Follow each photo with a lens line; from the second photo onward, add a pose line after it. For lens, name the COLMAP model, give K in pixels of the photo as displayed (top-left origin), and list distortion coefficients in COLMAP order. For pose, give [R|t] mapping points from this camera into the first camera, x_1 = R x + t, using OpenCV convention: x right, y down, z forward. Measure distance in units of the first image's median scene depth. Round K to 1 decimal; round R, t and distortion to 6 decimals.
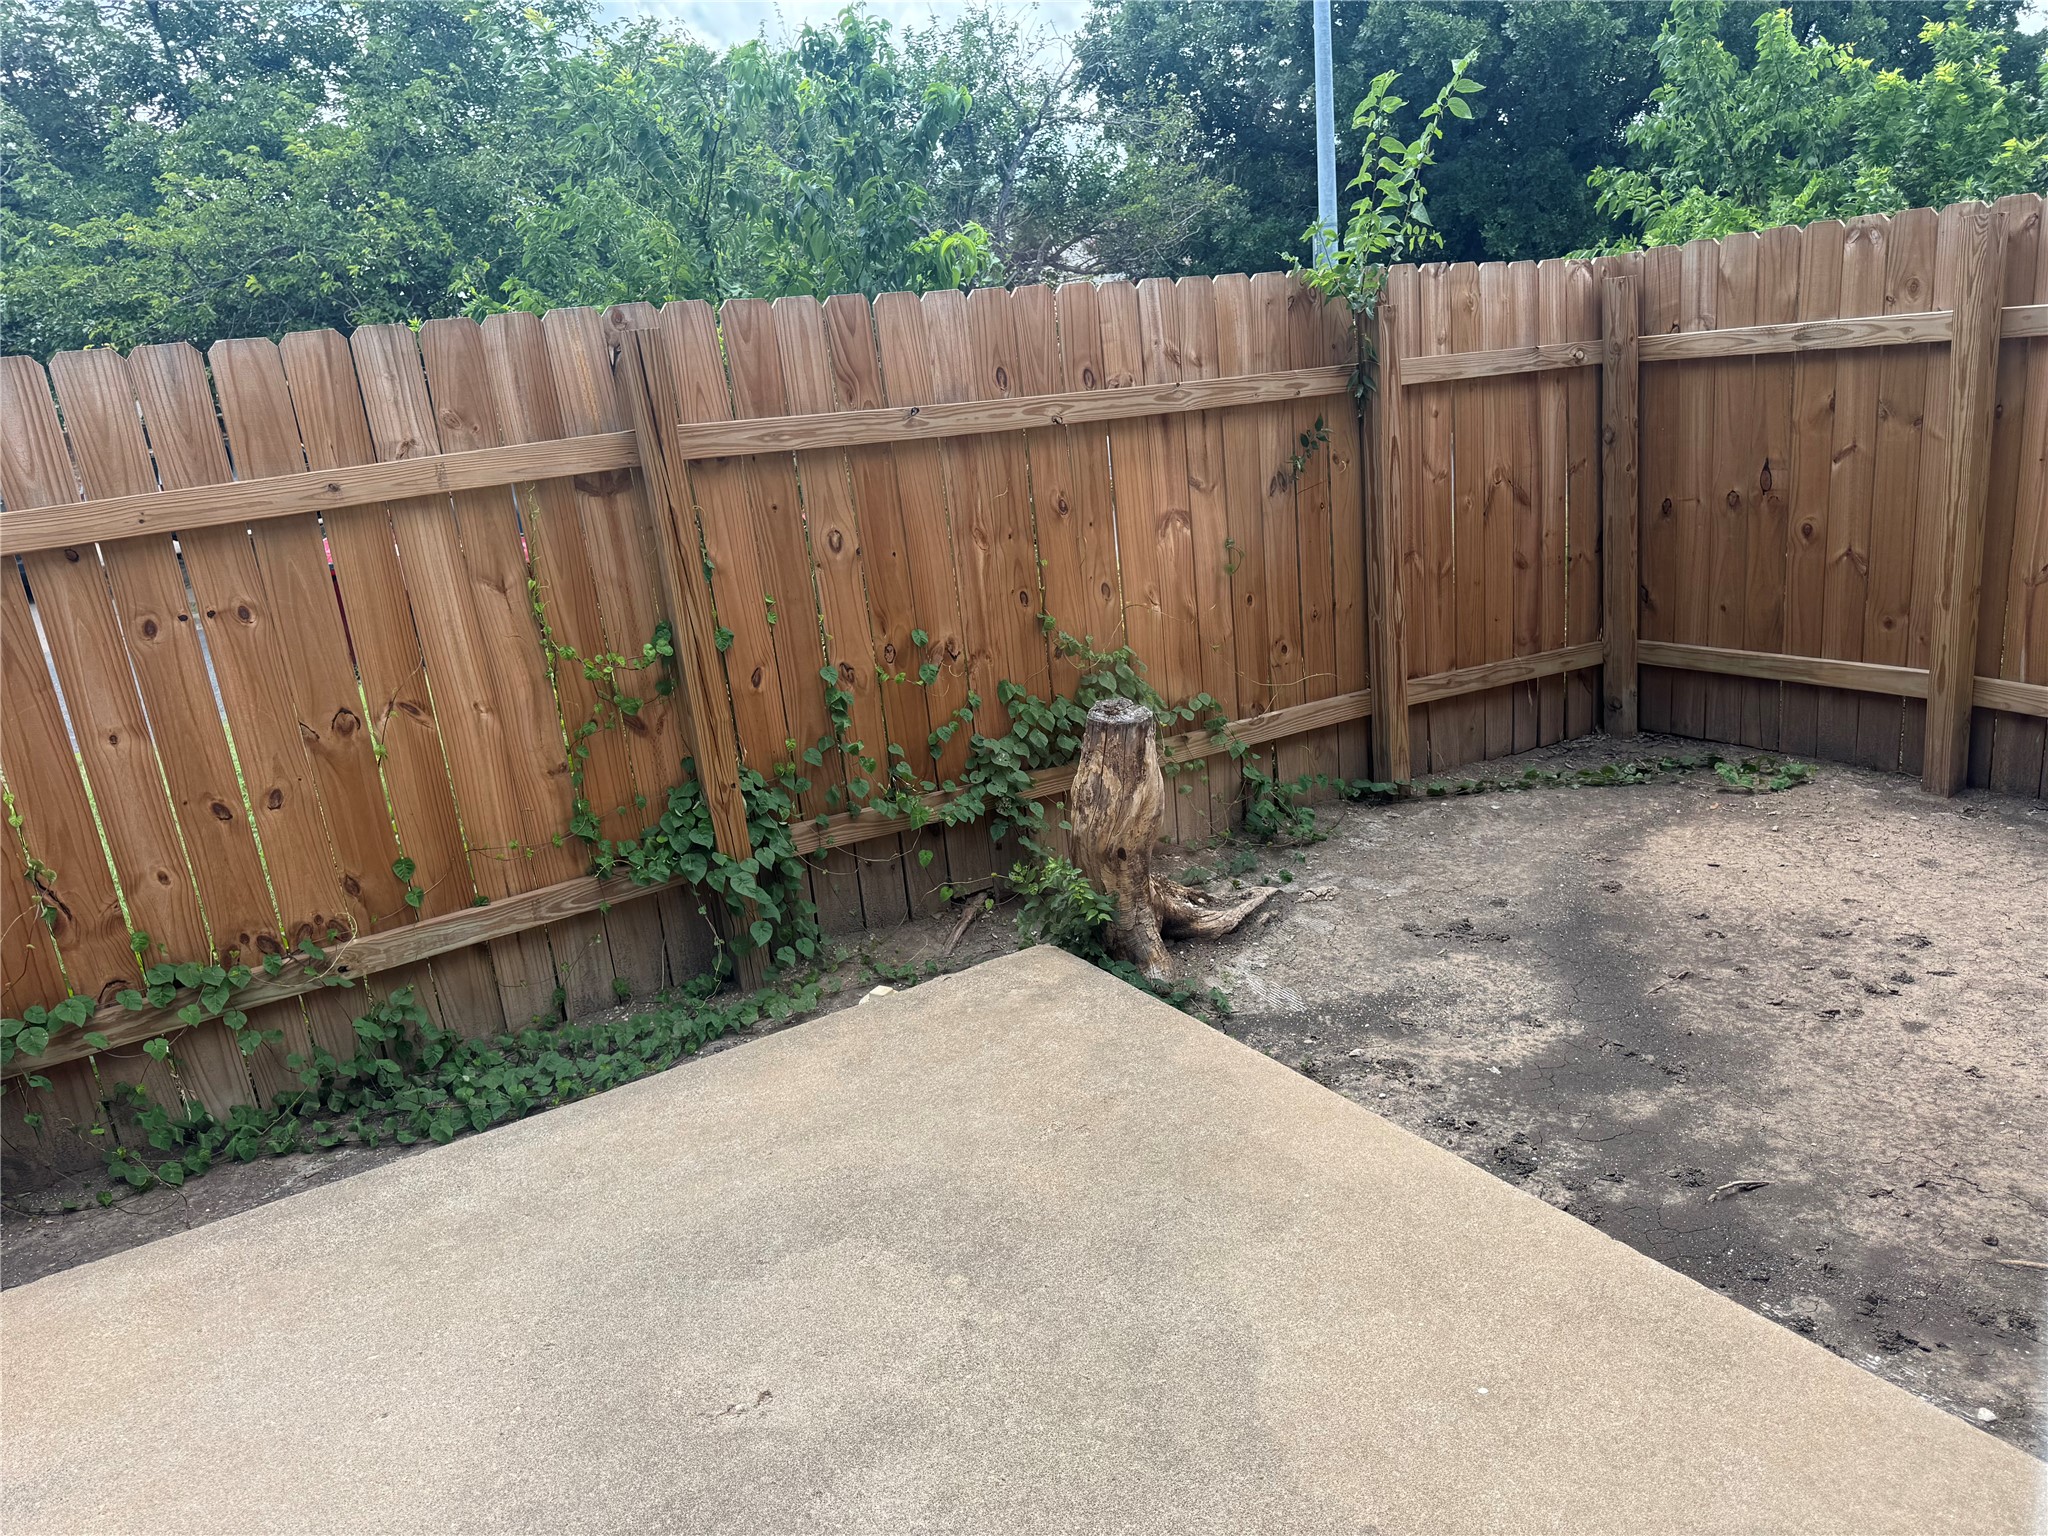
lens RADIAL K [[1434.5, 0, 1024.0], [0, 1434.5, 768.0], [0, 0, 1]] dist [0.135417, -0.240018]
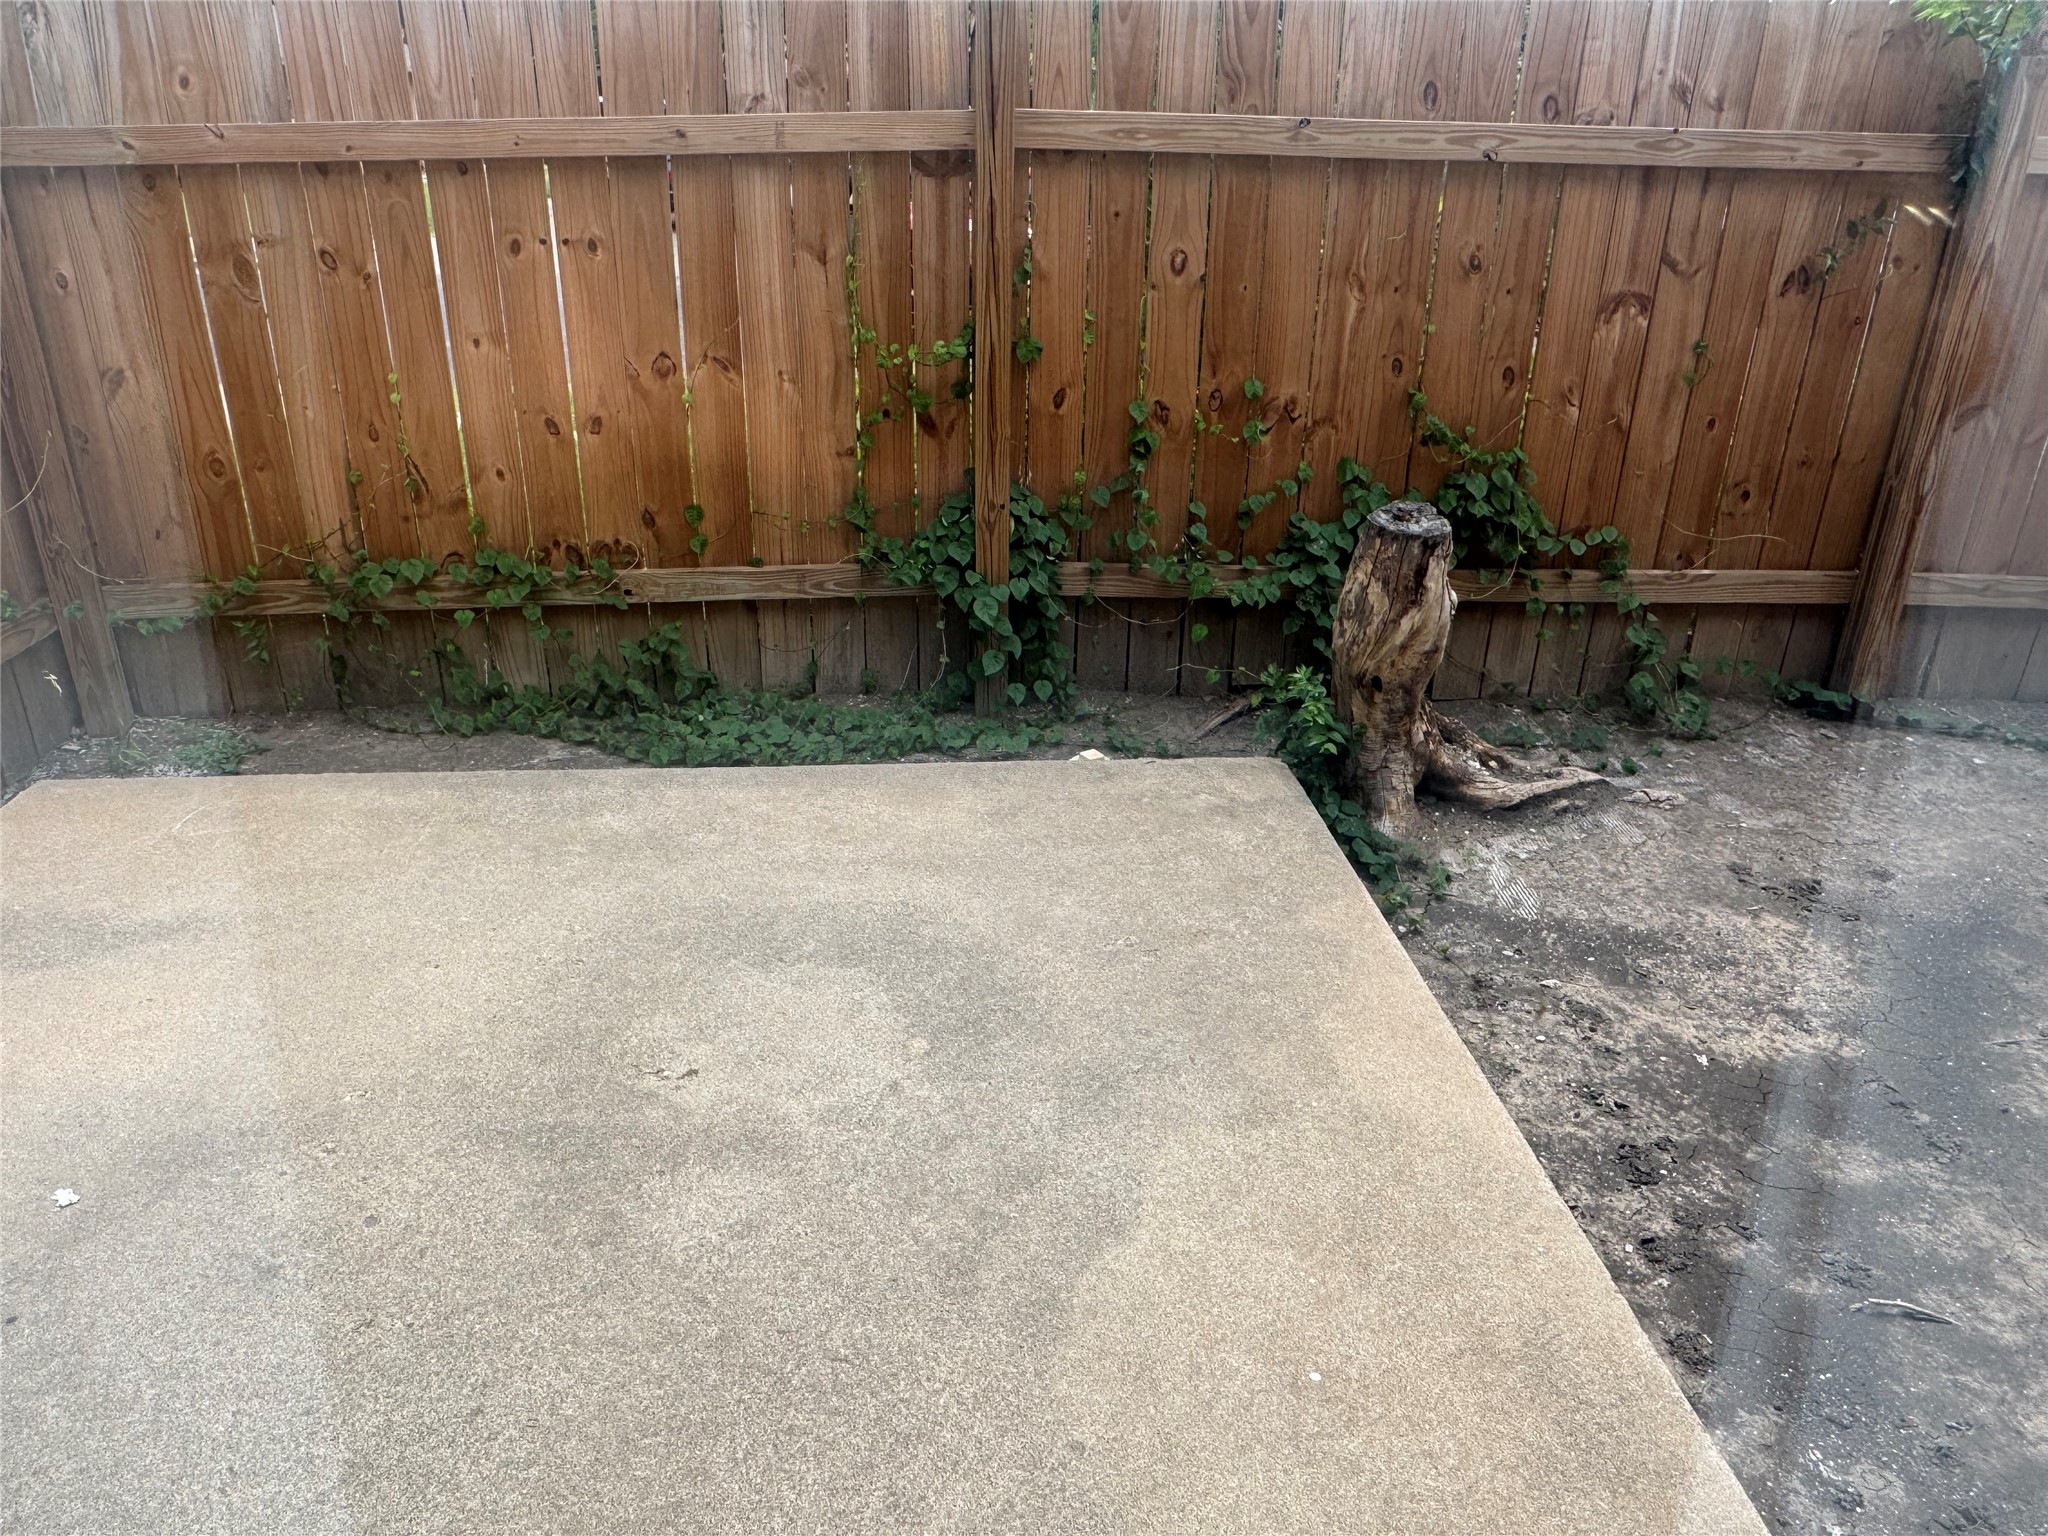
lens RADIAL K [[1451.8, 0, 1024.0], [0, 1451.8, 768.0], [0, 0, 1]] dist [-0.006849, -0.002693]
pose [[0.873223, 0.288632, -0.392649, 0.242289], [-0.215299, 0.951328, 0.220502, -0.038717], [0.437182, -0.108010, 0.892864, 0.126338]]
